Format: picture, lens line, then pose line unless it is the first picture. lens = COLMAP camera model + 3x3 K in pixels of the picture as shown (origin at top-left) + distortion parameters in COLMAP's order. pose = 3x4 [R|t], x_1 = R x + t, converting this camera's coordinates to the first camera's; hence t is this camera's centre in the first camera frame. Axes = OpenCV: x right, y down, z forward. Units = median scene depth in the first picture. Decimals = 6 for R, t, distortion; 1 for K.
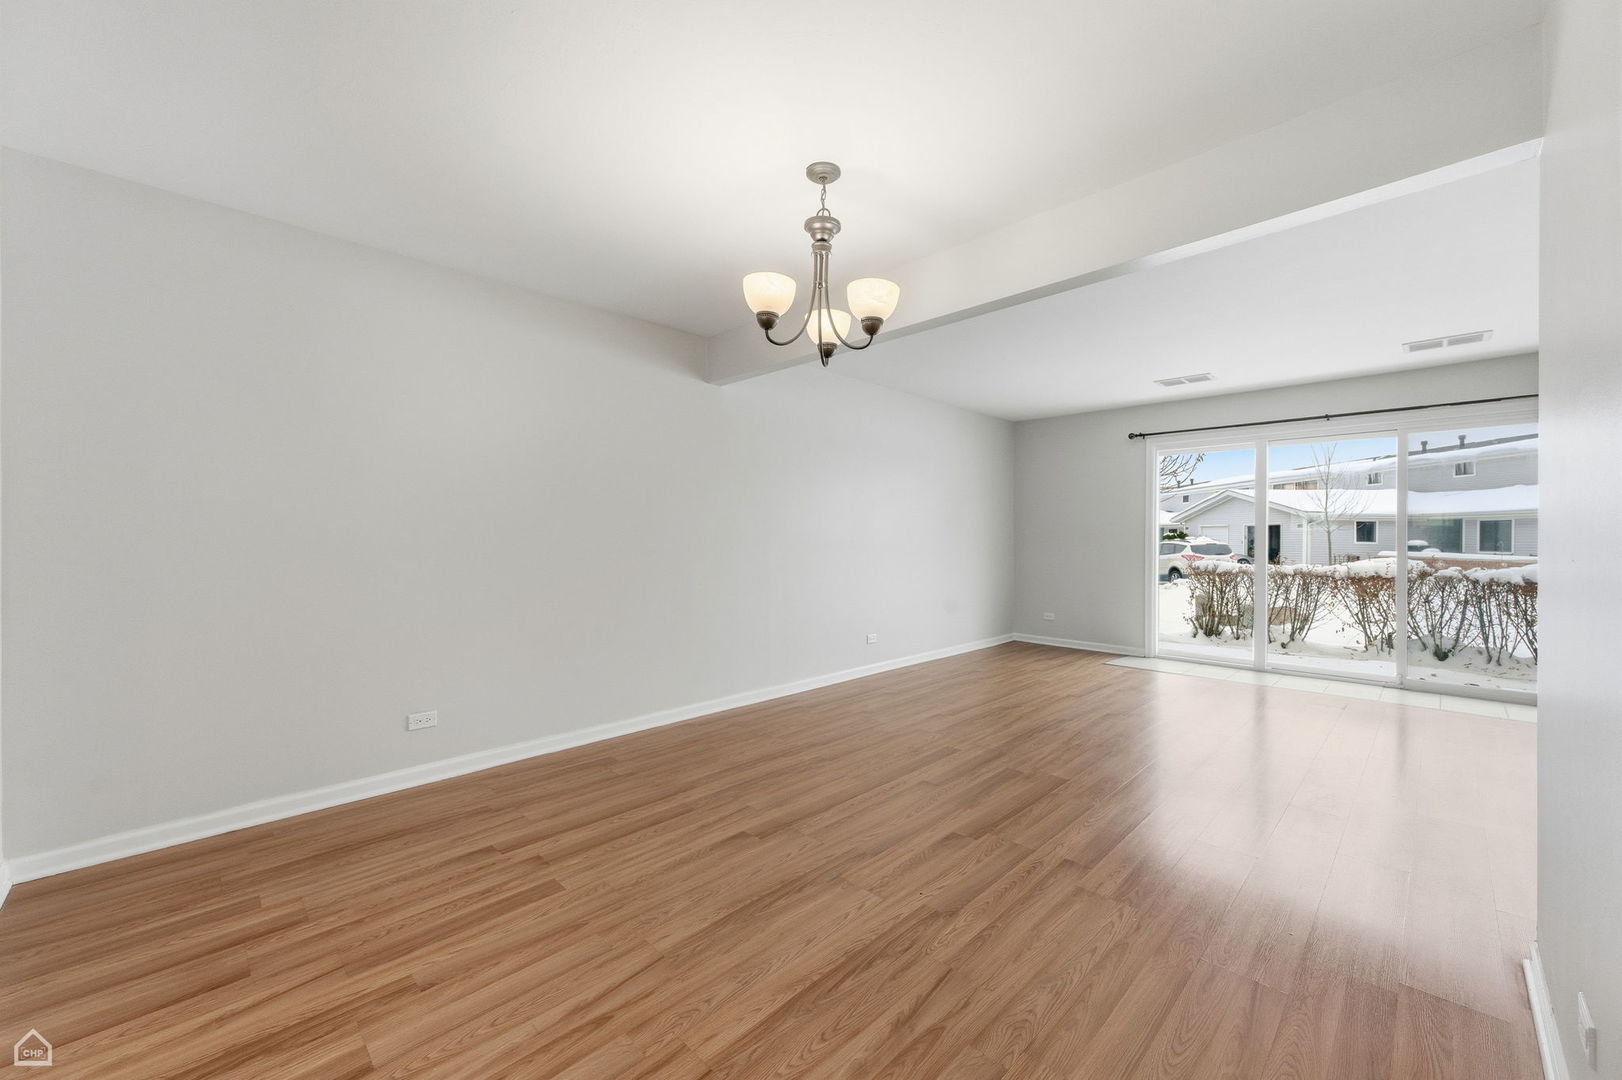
lens RADIAL K [[621.7, 0, 806.0], [0, 621.7, 543.4], [0, 0, 1]] dist [0.000499, 0.000005]
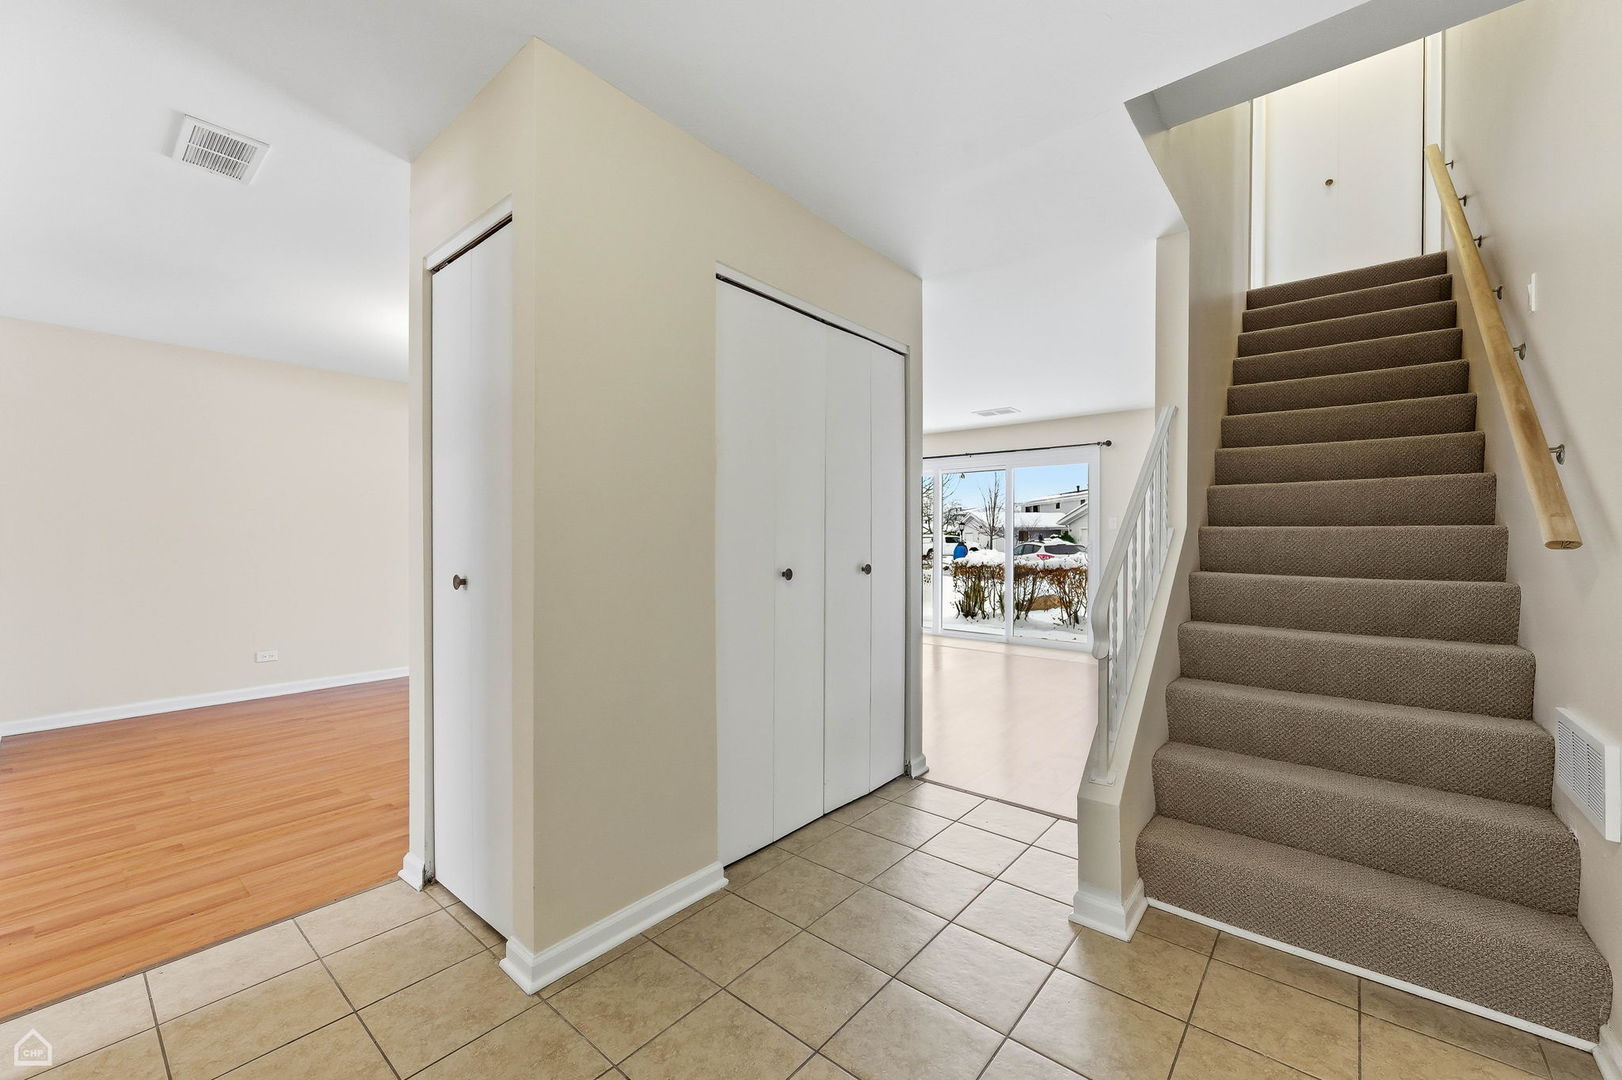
lens RADIAL K [[634.4, 0, 811.0], [0, 634.4, 540.0], [0, 0, 1]] dist [-0.000533, -0.000152]
pose [[0.995237, 0.000944, 0.097476, 0.492379], [-0.000292, 0.999977, -0.006703, 0.003080], [-0.097480, 0.006642, 0.995215, -0.603082]]
